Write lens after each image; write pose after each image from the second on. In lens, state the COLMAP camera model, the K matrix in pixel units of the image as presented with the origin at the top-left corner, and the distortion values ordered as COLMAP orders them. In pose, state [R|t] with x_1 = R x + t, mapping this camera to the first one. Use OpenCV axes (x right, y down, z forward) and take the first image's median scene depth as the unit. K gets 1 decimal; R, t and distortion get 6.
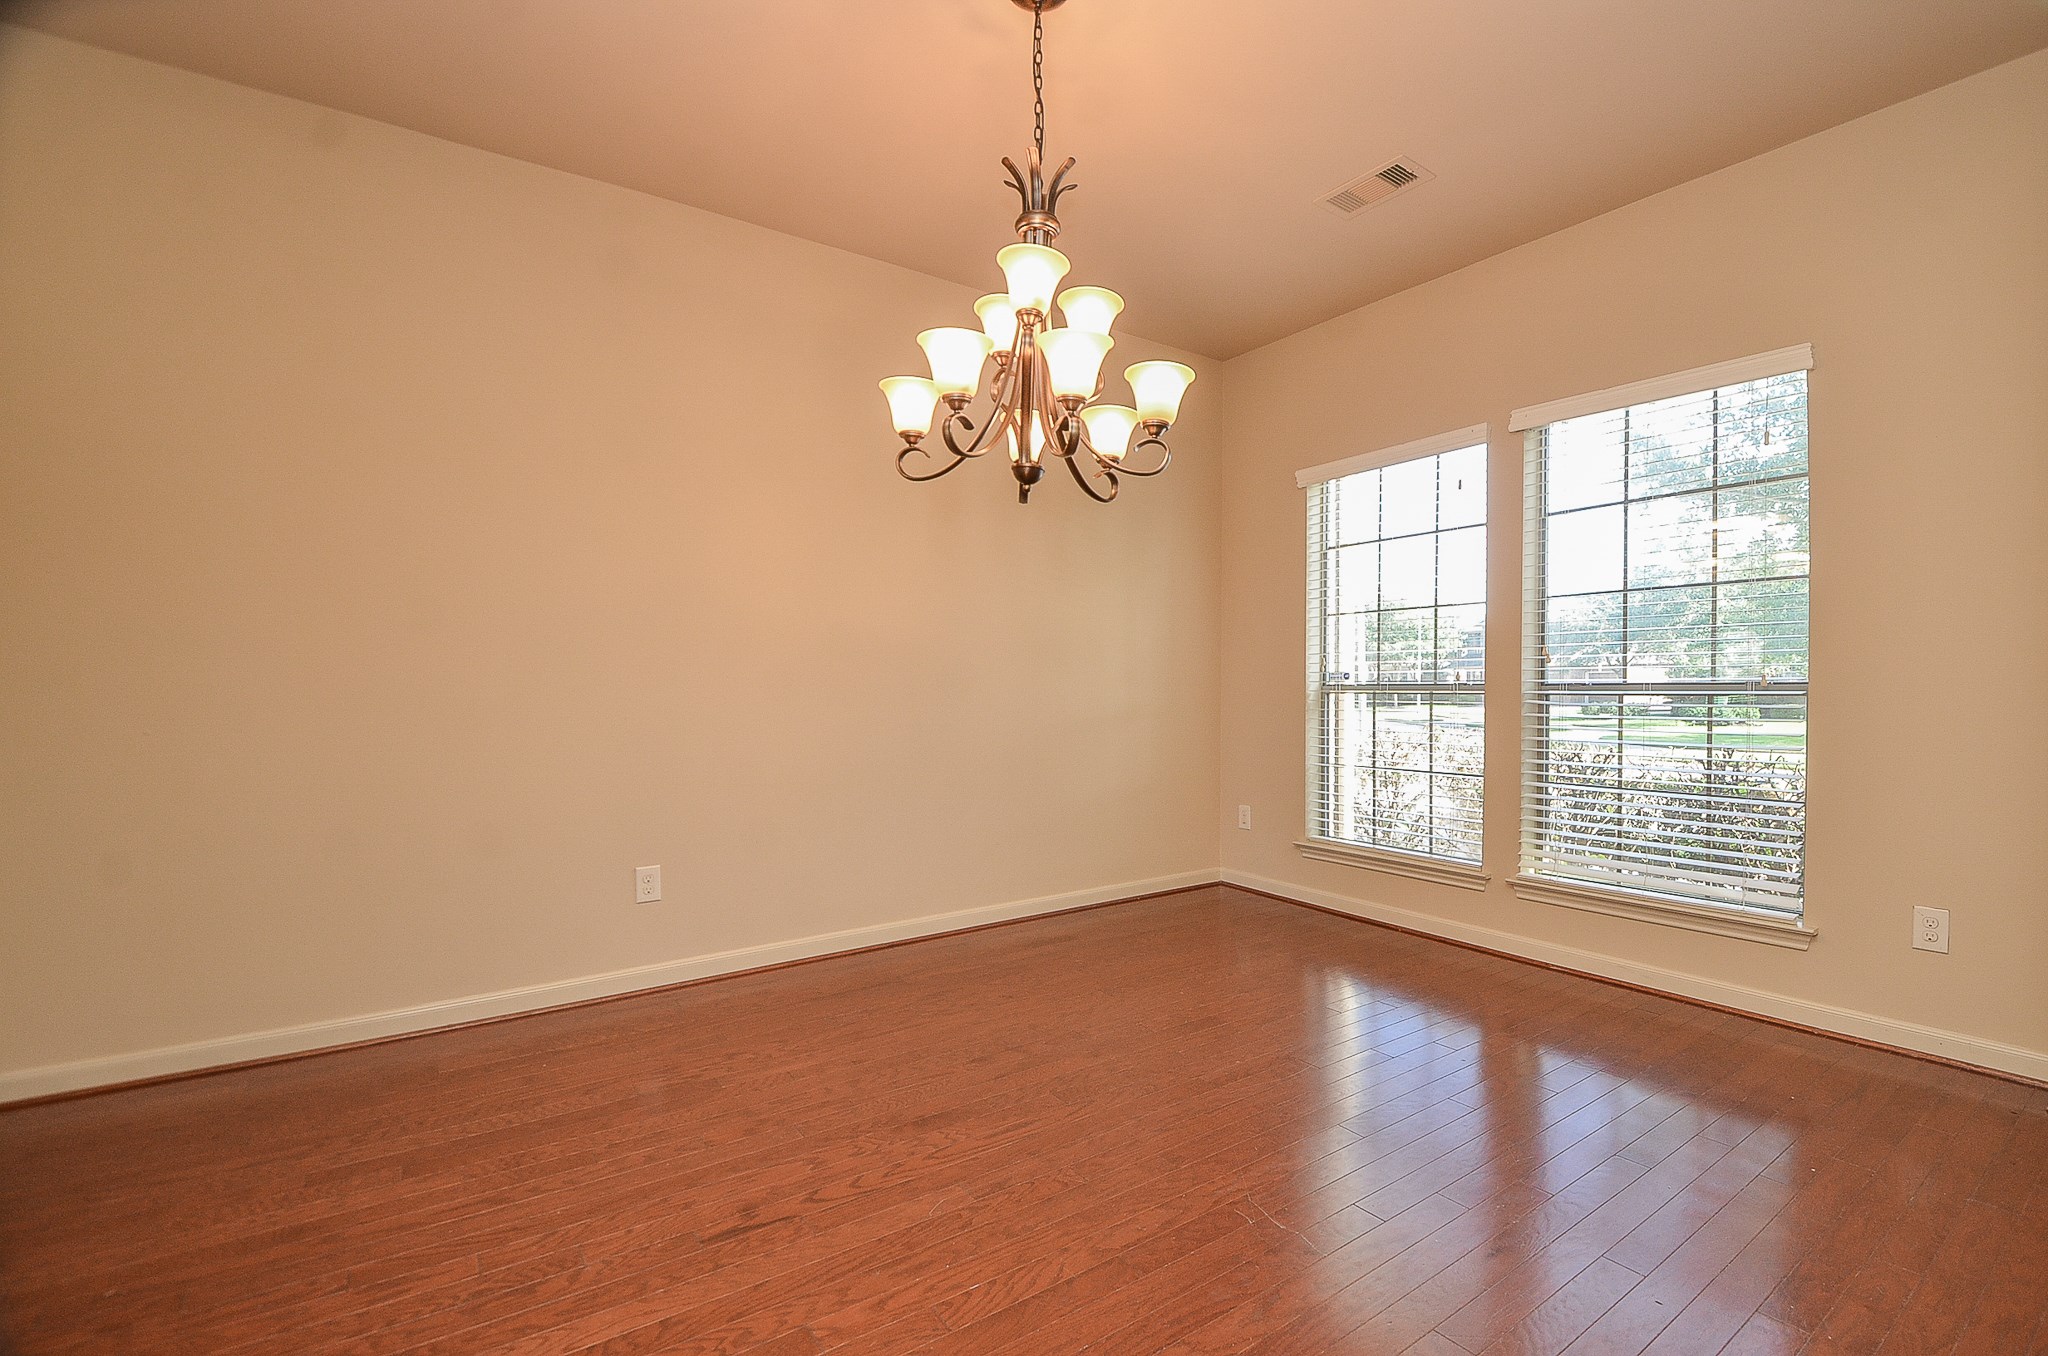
lens RADIAL K [[913.6, 0, 1073.8], [0, 913.6, 683.7], [0, 0, 1]] dist [0.013175, -0.025097]
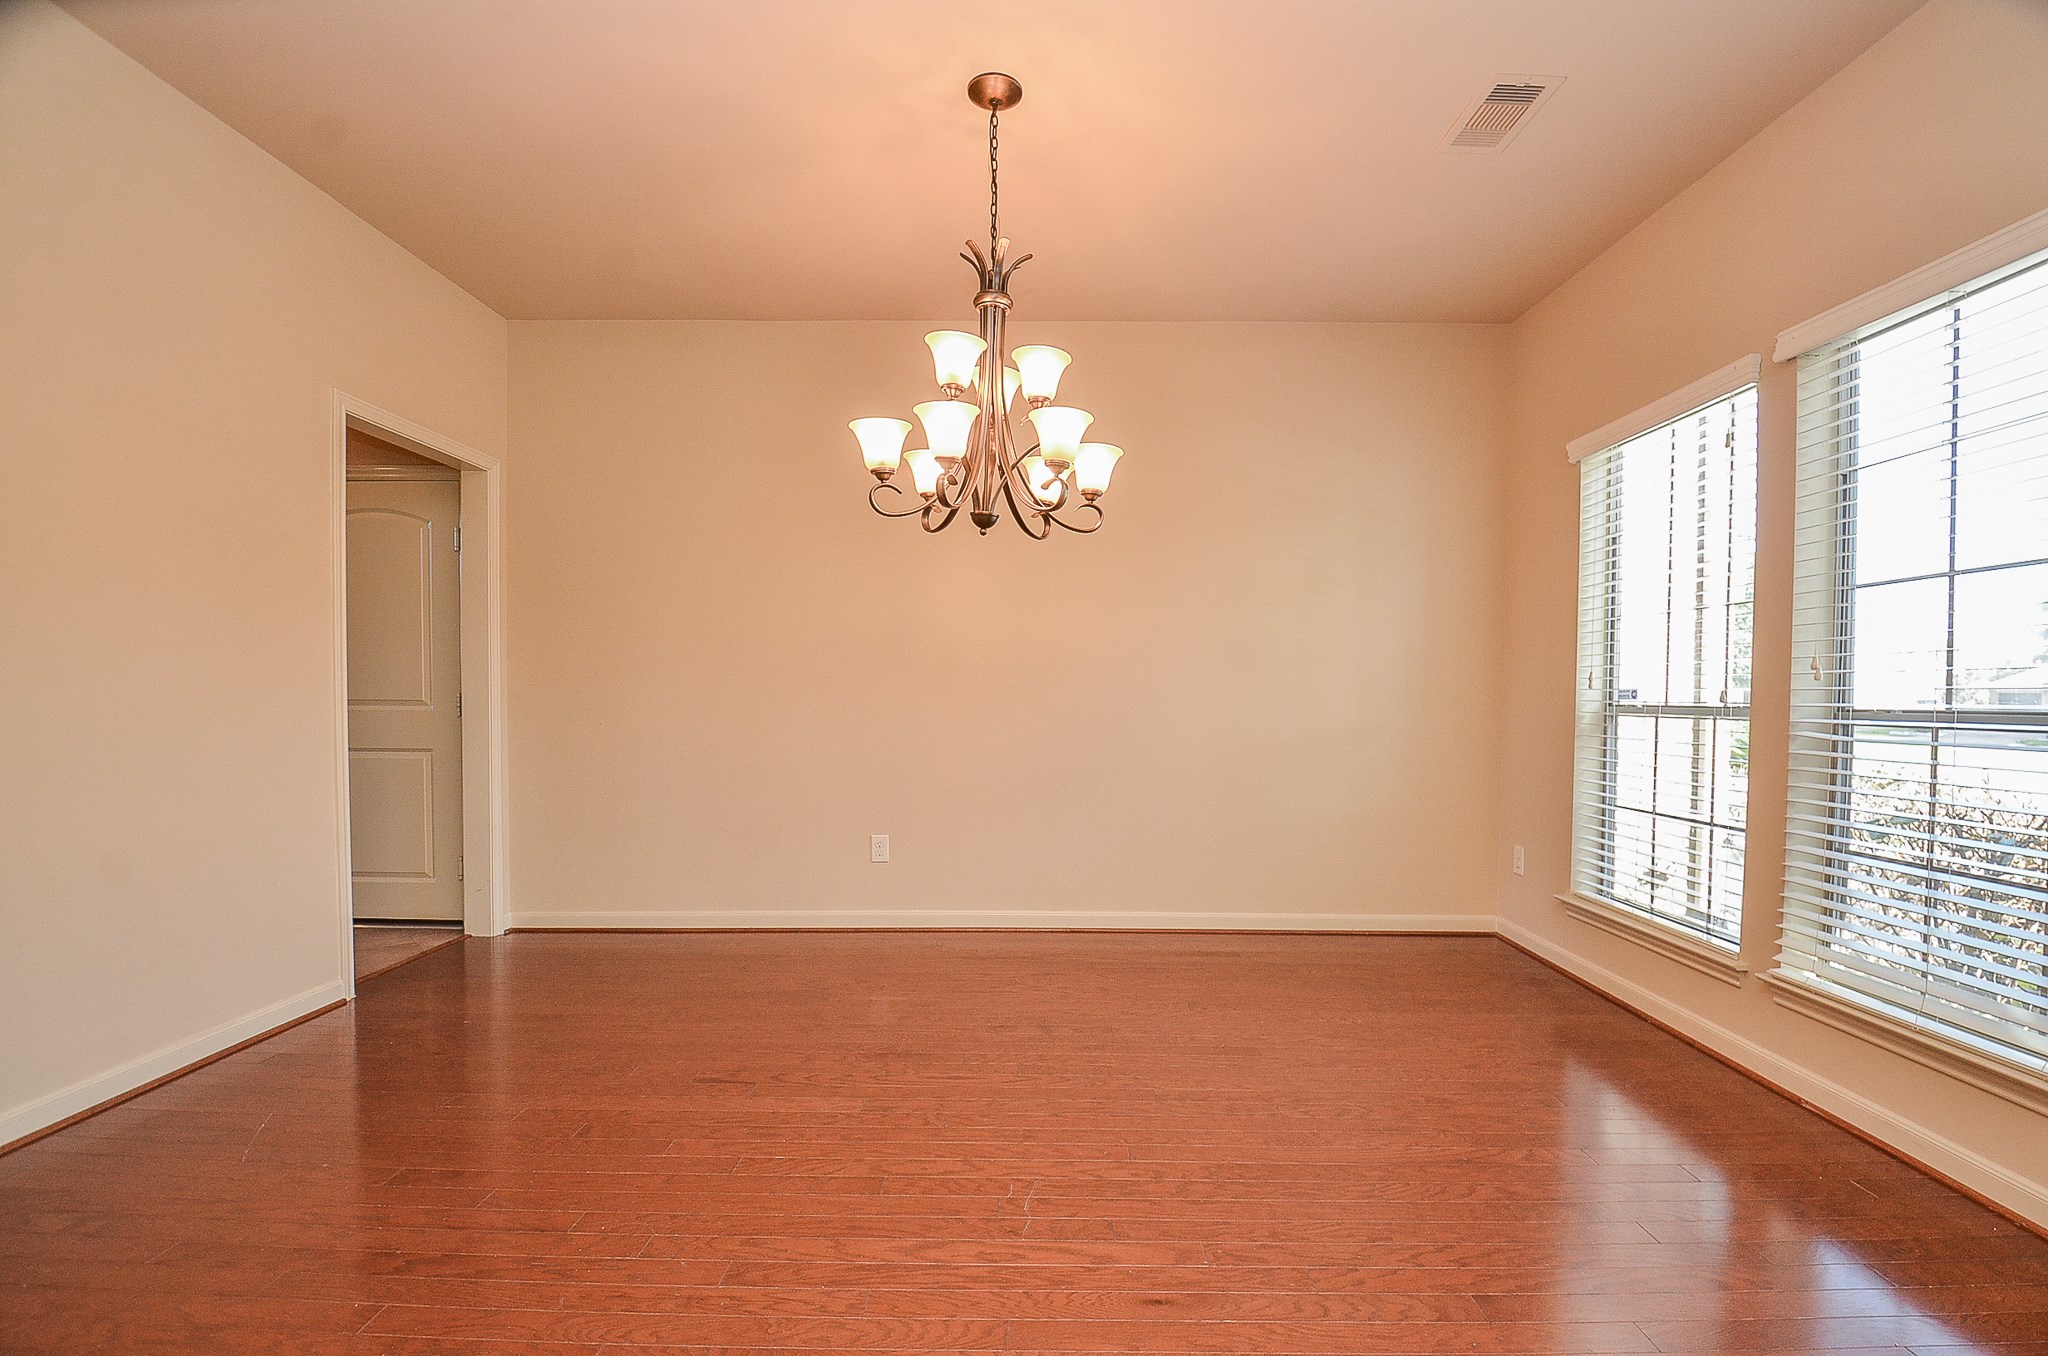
lens RADIAL K [[925.8, 0, 1029.7], [0, 925.8, 694.8], [0, 0, 1]] dist [0.026105, -0.000032]
pose [[0.801870, 0.011199, -0.597393, 0.447841], [-0.009081, 0.999937, 0.006555, -0.010280], [0.597429, 0.000169, 0.801922, 0.060161]]
